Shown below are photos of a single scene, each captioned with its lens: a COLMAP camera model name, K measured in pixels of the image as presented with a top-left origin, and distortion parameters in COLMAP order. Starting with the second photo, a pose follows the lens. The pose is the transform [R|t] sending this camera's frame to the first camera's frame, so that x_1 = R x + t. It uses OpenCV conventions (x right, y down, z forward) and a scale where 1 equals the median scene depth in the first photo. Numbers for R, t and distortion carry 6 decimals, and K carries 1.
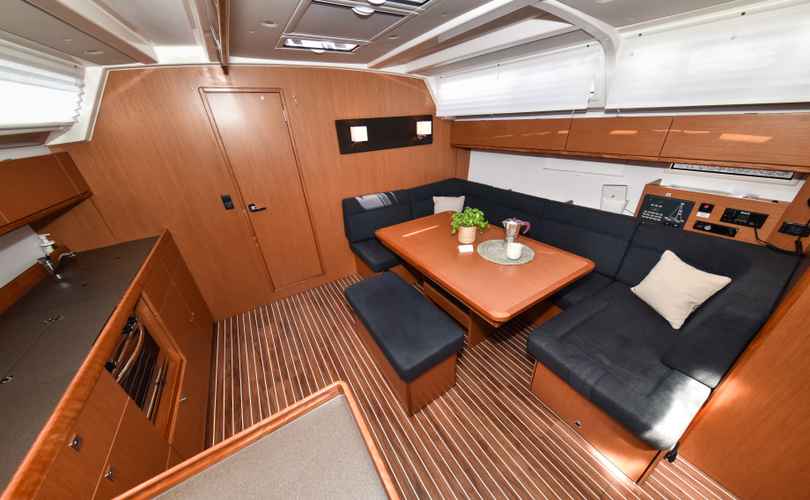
lens RADIAL K [[260.6, 0, 404.3], [0, 260.6, 244.4], [0, 0, 1]] dist [0.001860, -0.000421]
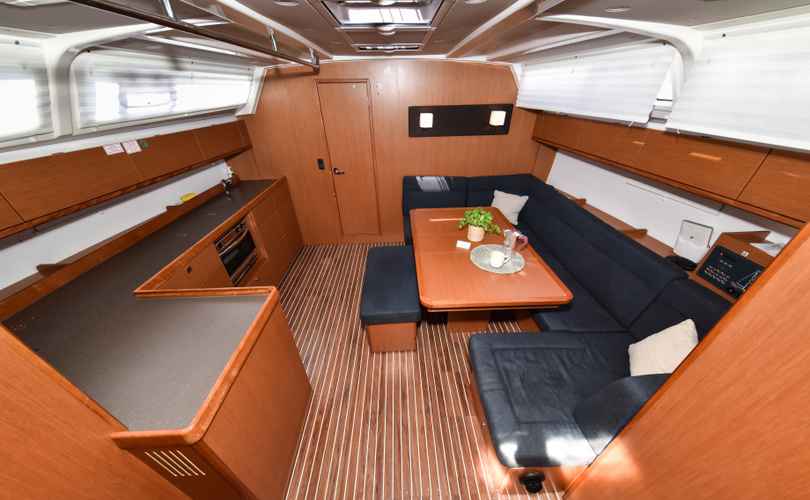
lens RADIAL K [[260.6, 0, 402.9], [0, 260.6, 244.4], [0, 0, 1]] dist [0.001860, -0.000421]
pose [[0.864345, 0.289071, -0.411517, 0.391428], [-0.243537, 0.956536, 0.160399, -0.082596], [0.439998, -0.038420, 0.897177, -0.064237]]
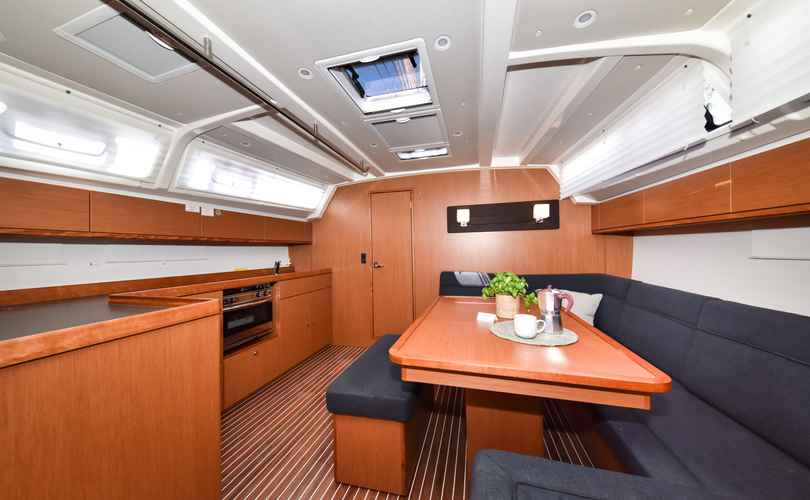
lens RADIAL K [[260.6, 0, 404.5], [0, 260.6, 242.8], [0, 0, 1]] dist [0.001860, -0.000421]
pose [[0.679559, 0.016182, -0.733442, 0.542568], [-0.332971, 0.897652, -0.288704, 0.103480], [0.653705, 0.440407, 0.615396, 0.215649]]
